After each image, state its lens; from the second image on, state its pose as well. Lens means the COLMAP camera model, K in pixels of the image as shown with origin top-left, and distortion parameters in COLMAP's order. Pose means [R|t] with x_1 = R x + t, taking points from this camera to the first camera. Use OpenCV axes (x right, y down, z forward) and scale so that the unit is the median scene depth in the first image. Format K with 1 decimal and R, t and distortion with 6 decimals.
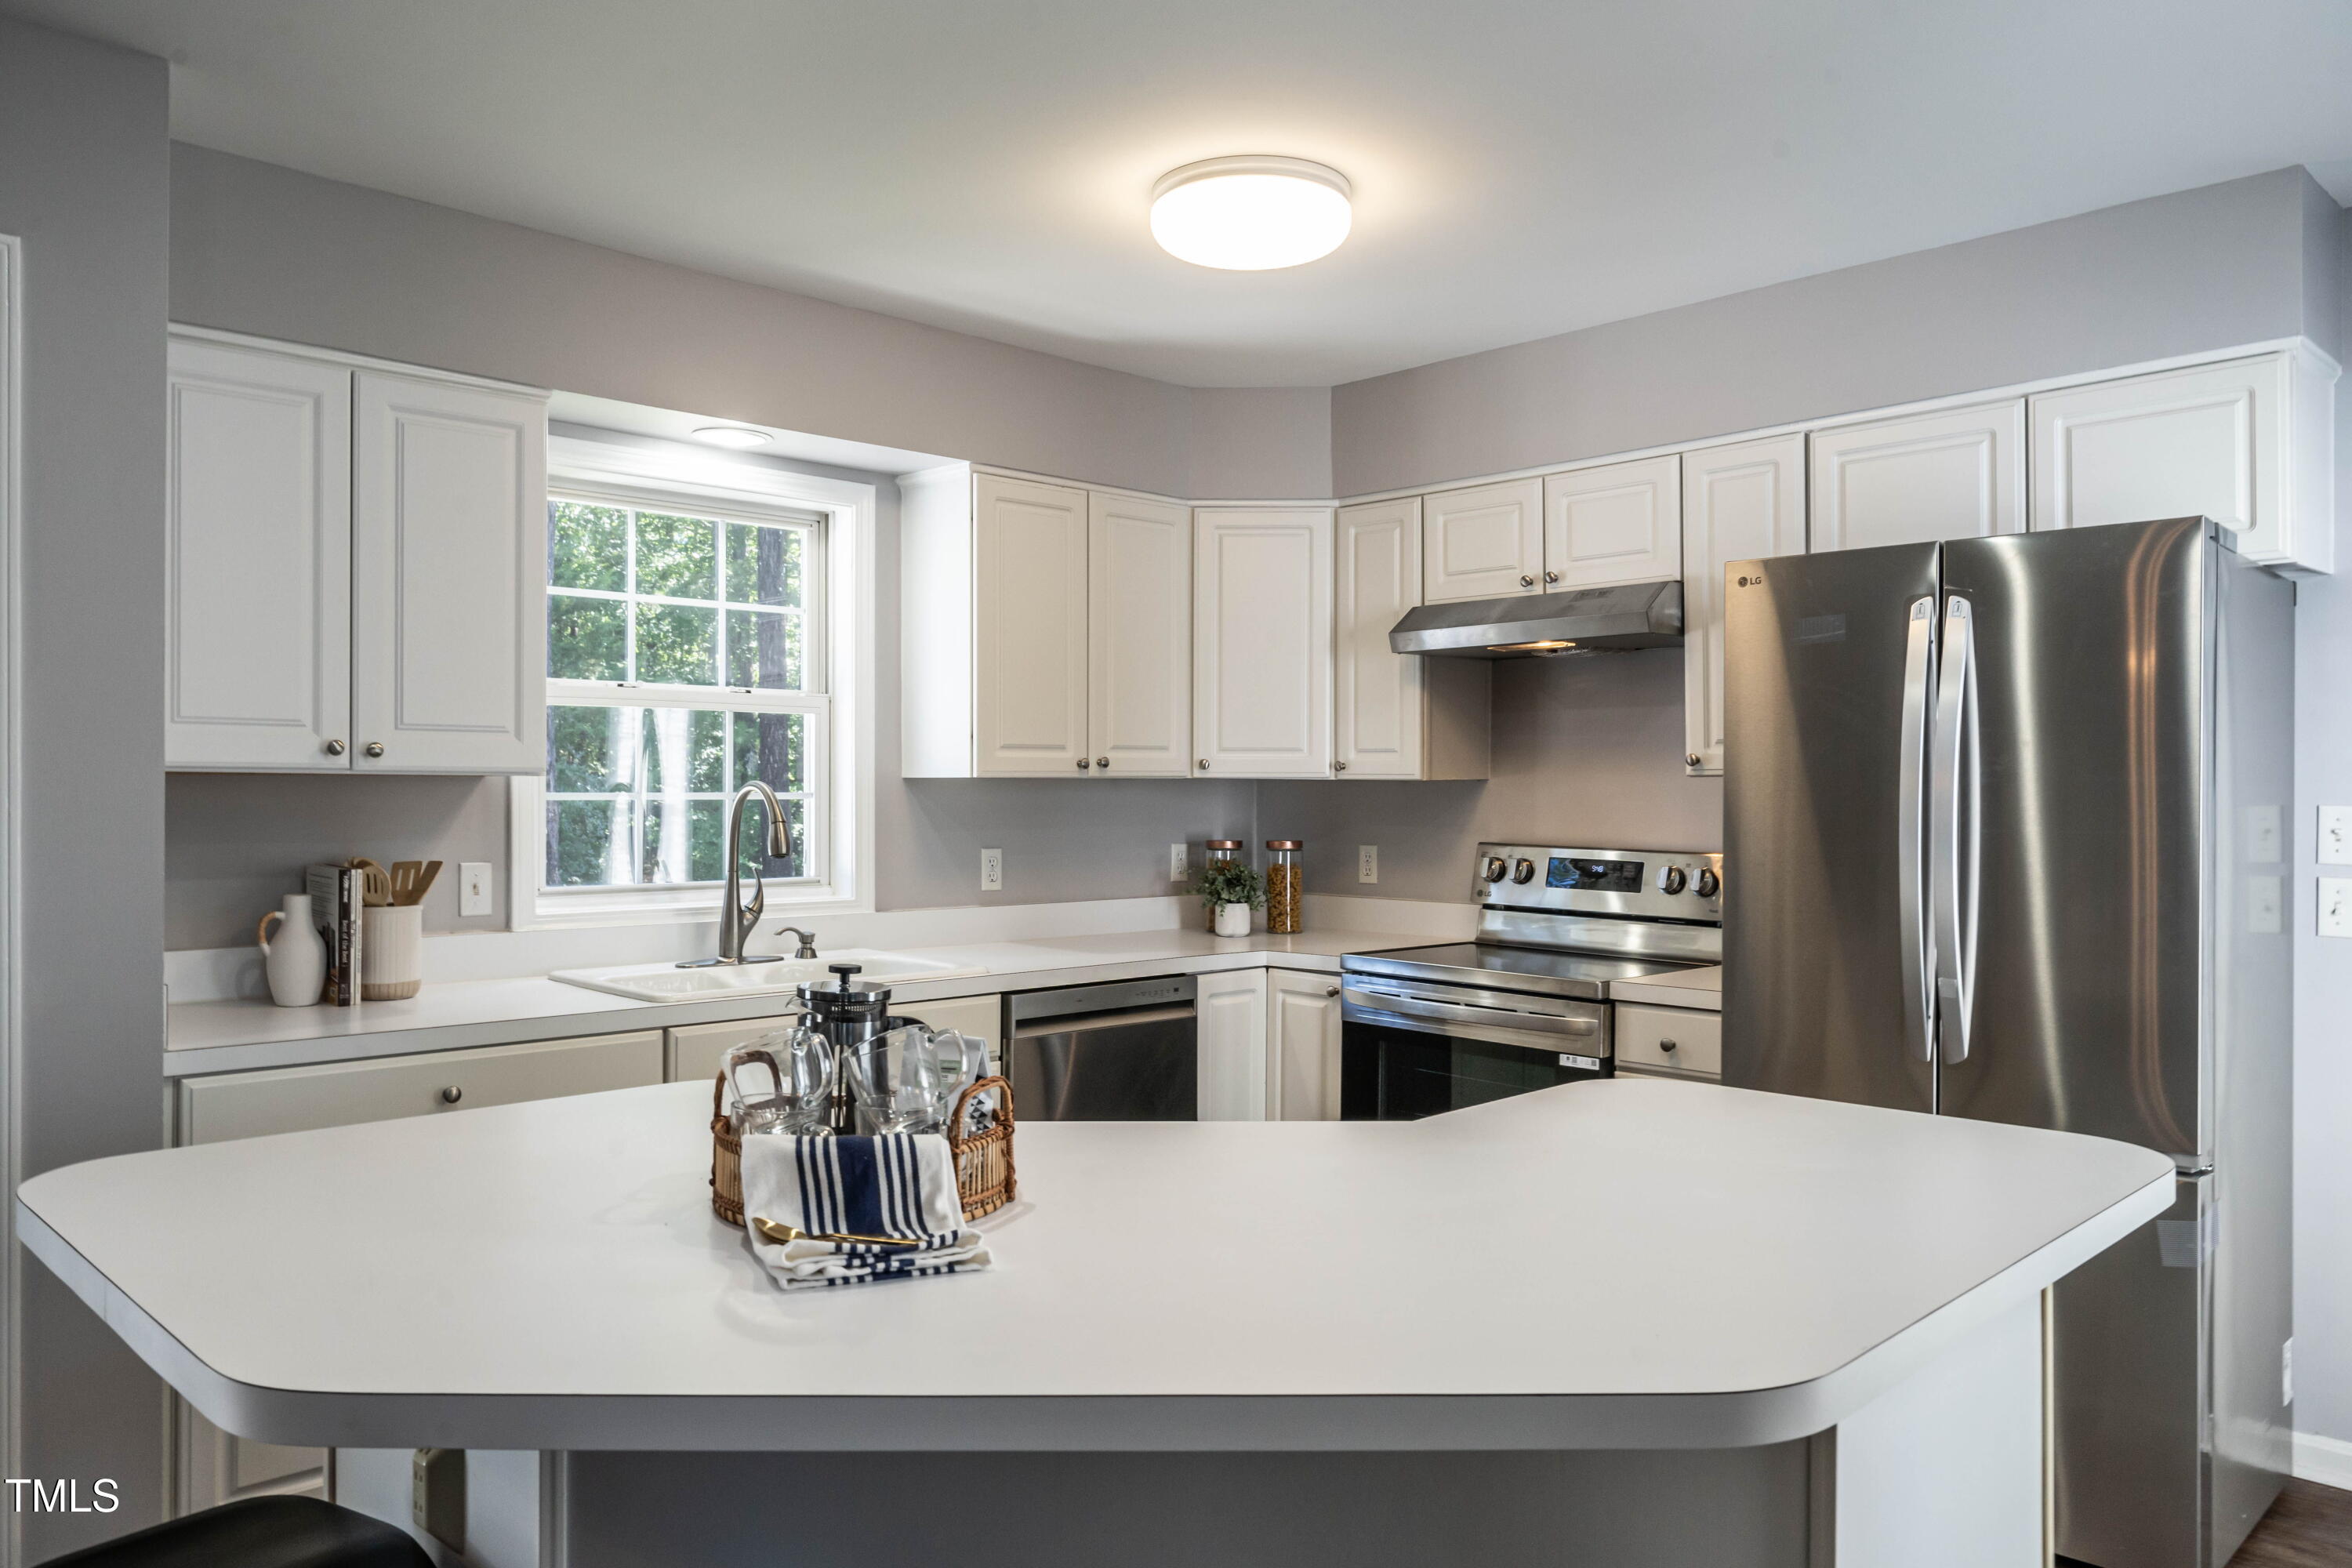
lens RADIAL K [[1649.7, 0, 1174.5], [0, 1649.7, 782.9], [0, 0, 1]] dist [0.003656, -0.001017]
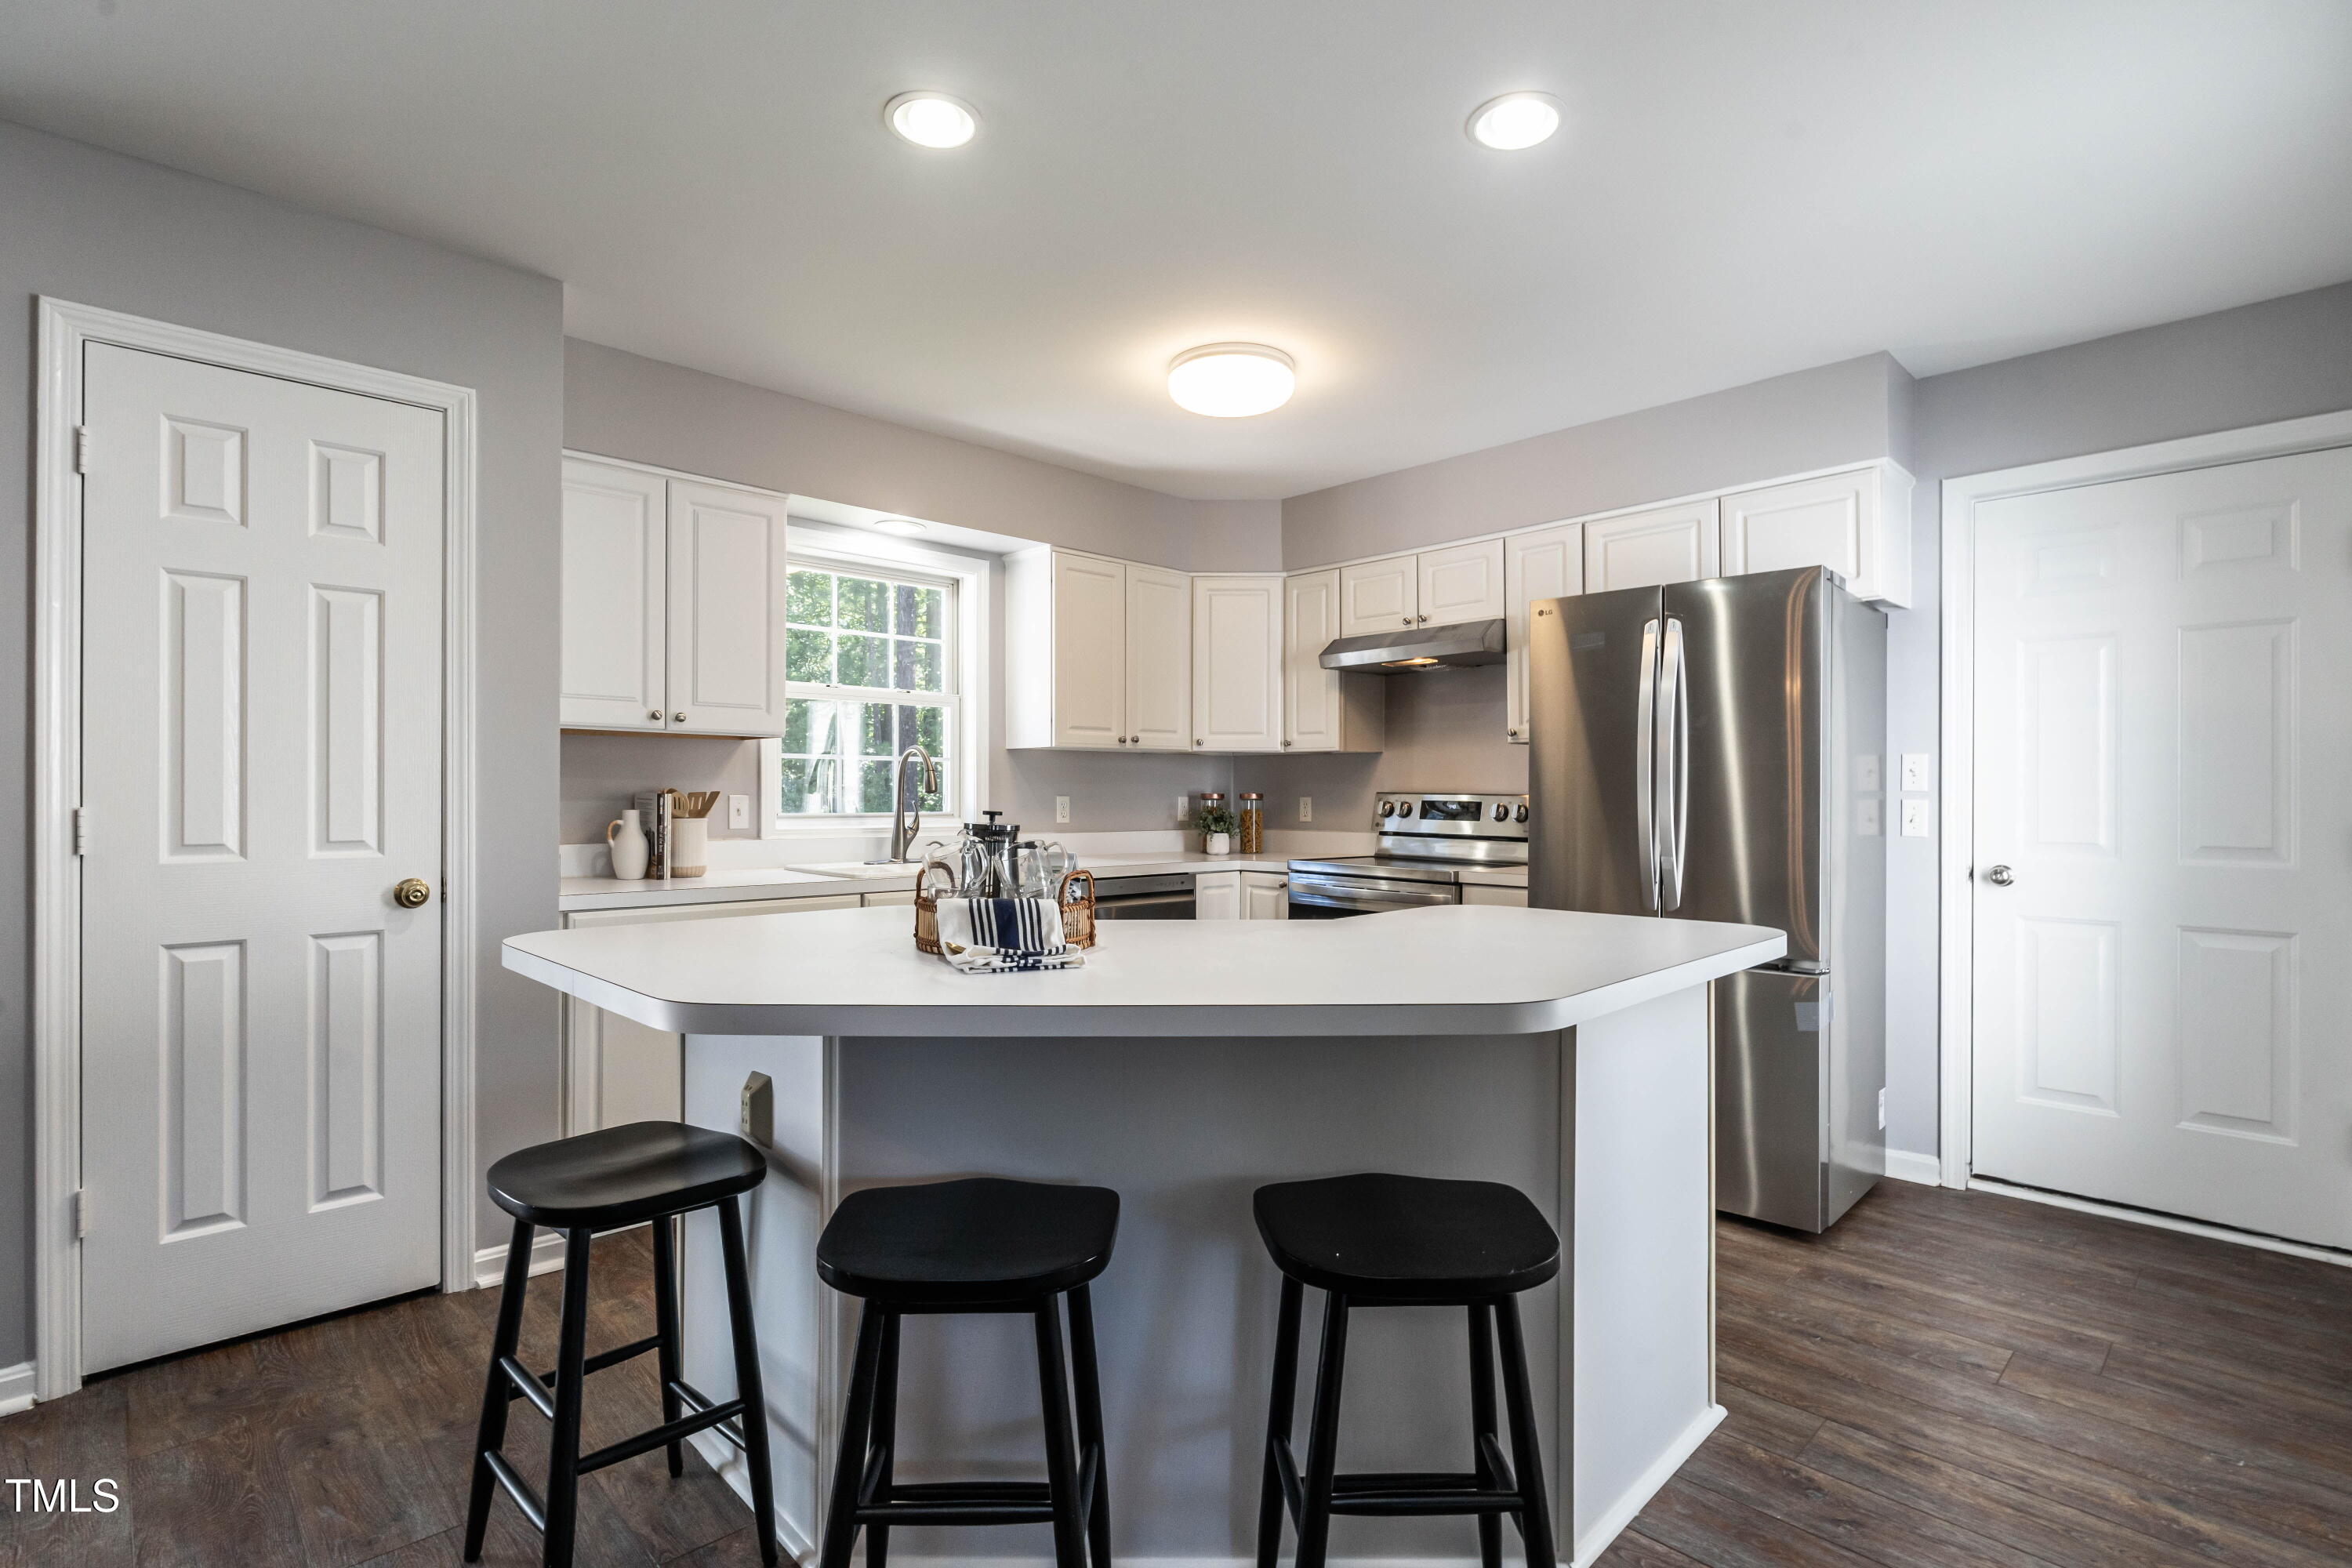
lens RADIAL K [[1117.2, 0, 1176.2], [0, 1117.2, 789.3], [0, 0, 1]] dist [-0.004989, 0.001643]
pose [[0.999999, 0.000007, 0.001064, -0.006536], [-0.000007, 1.000000, -0.000545, 0.041241], [-0.001064, 0.000545, 0.999999, -0.062846]]
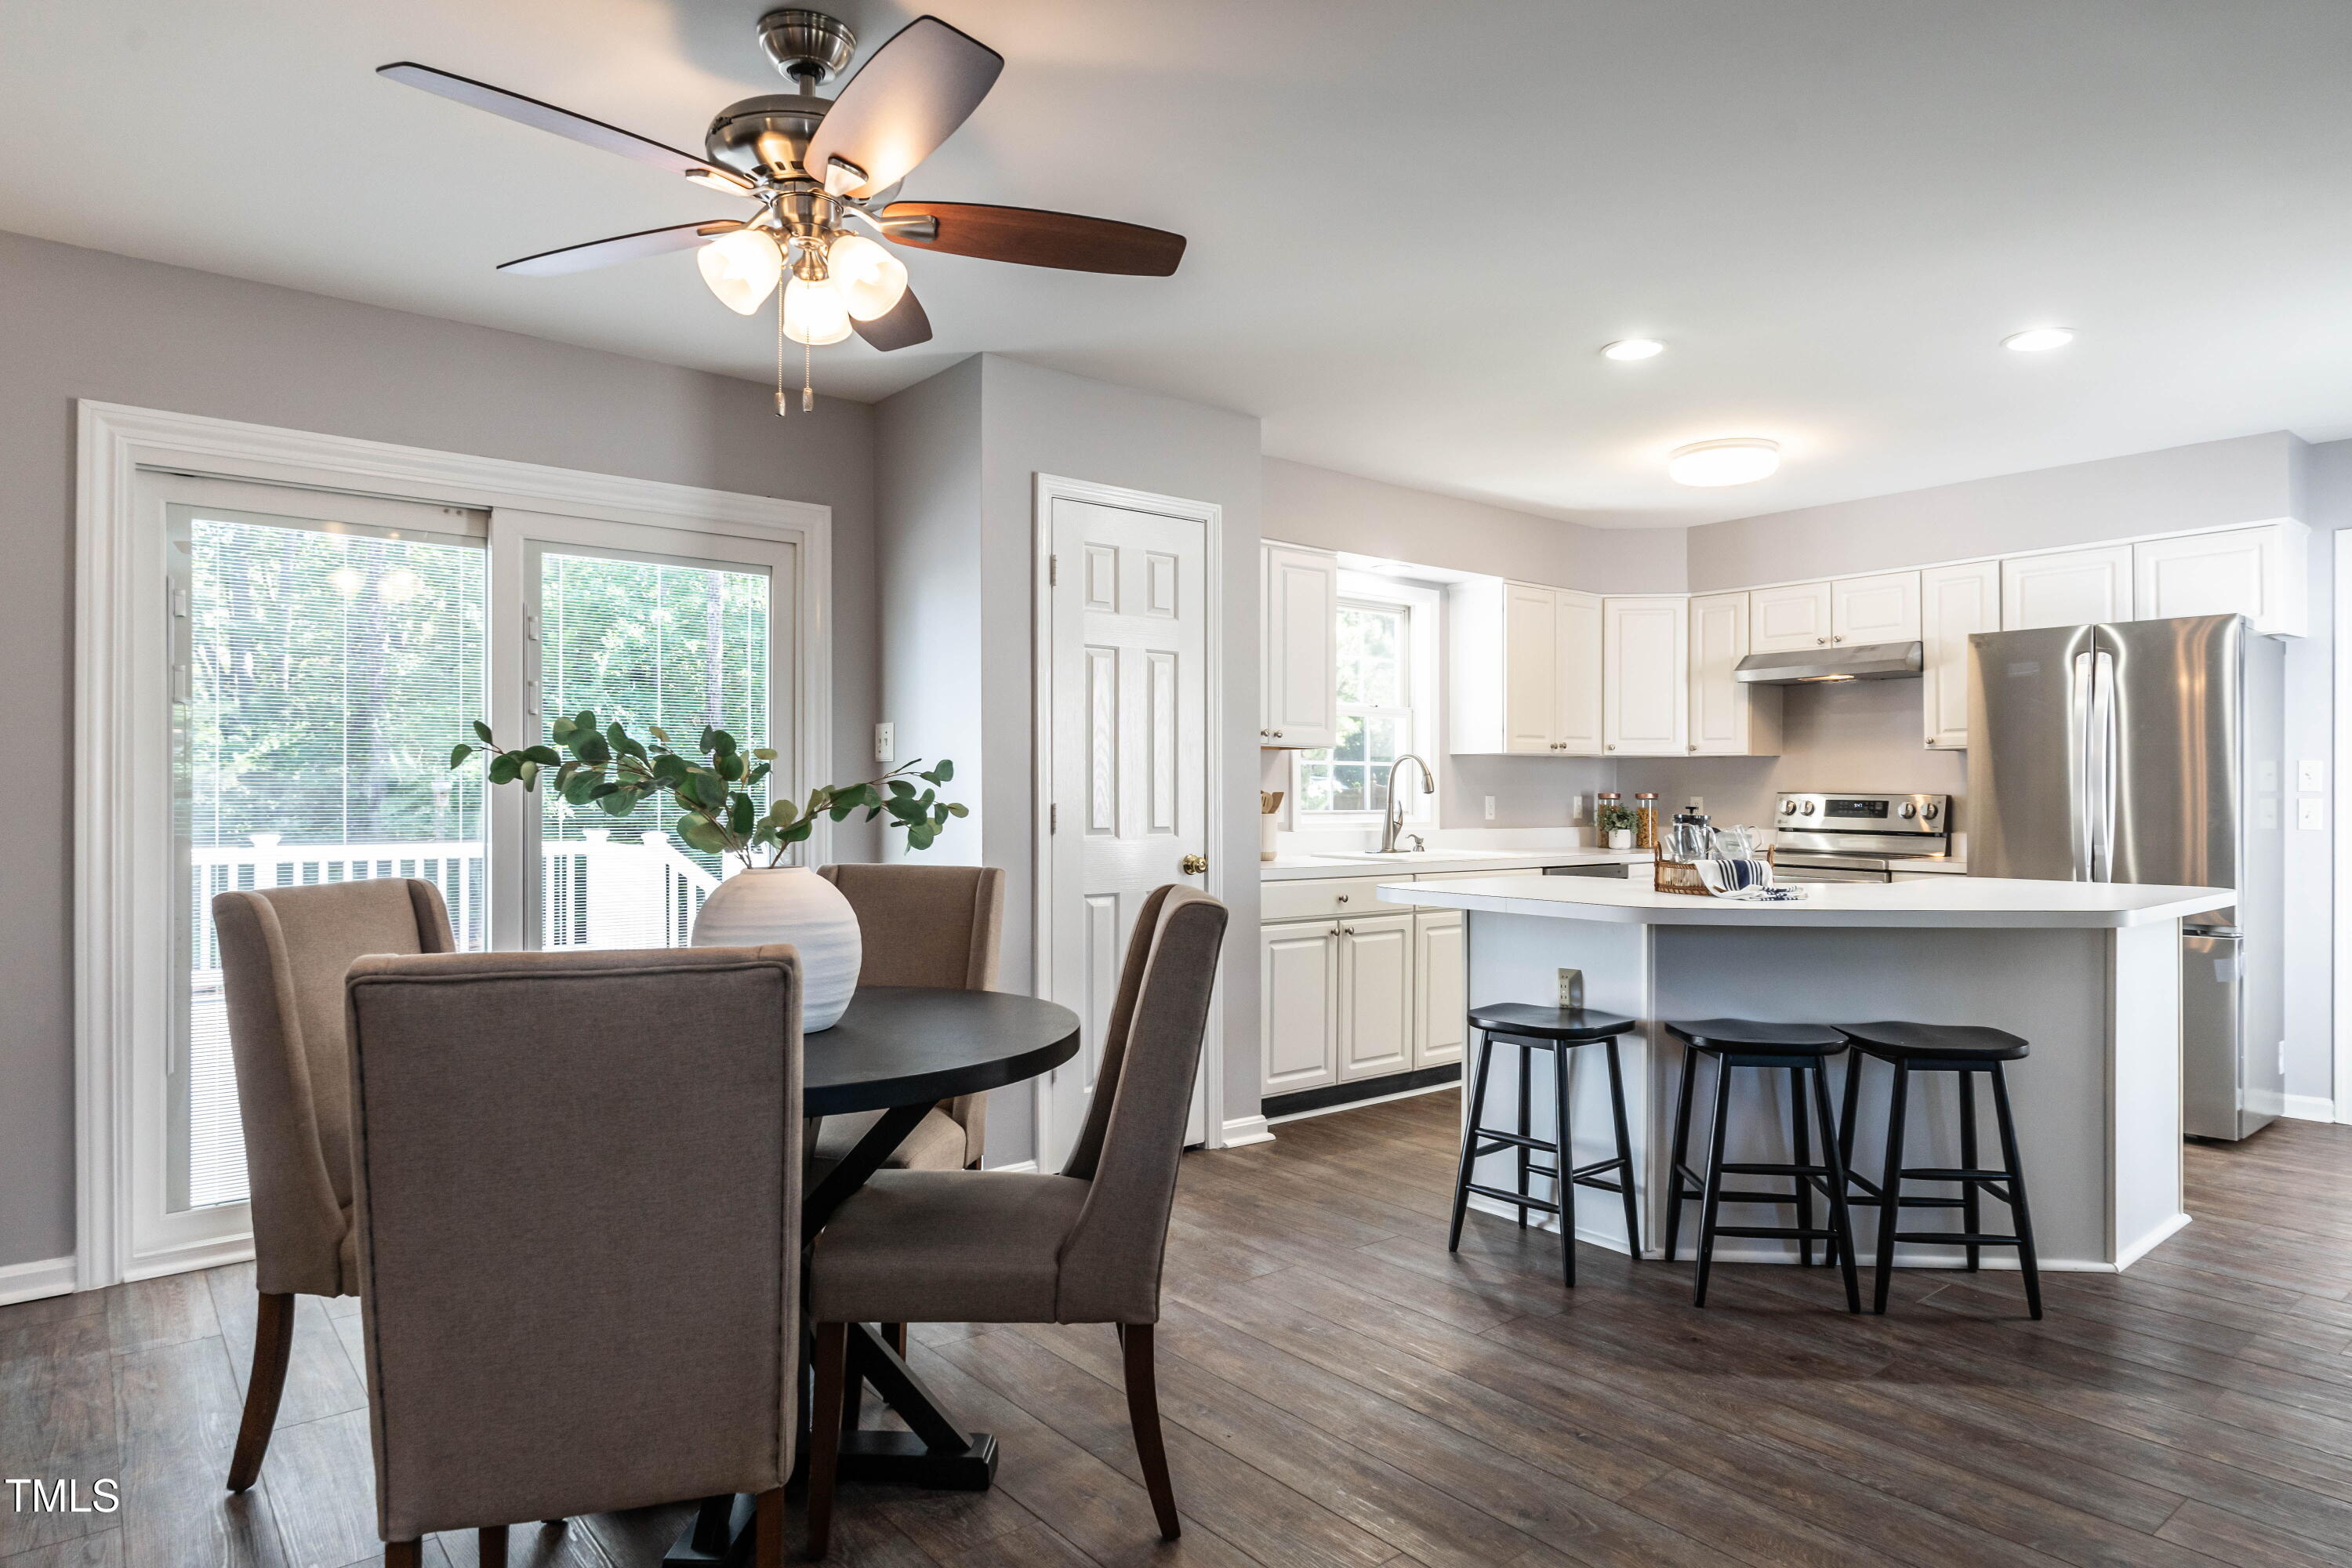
lens RADIAL K [[1373.9, 0, 1177.6], [0, 1373.9, 786.1], [0, 0, 1]] dist [0.004260, -0.001048]
pose [[0.996952, -0.000640, -0.078017, -0.394723], [0.000488, 0.999998, -0.001970, 0.039031], [0.078018, 0.001926, 0.996950, -0.572265]]
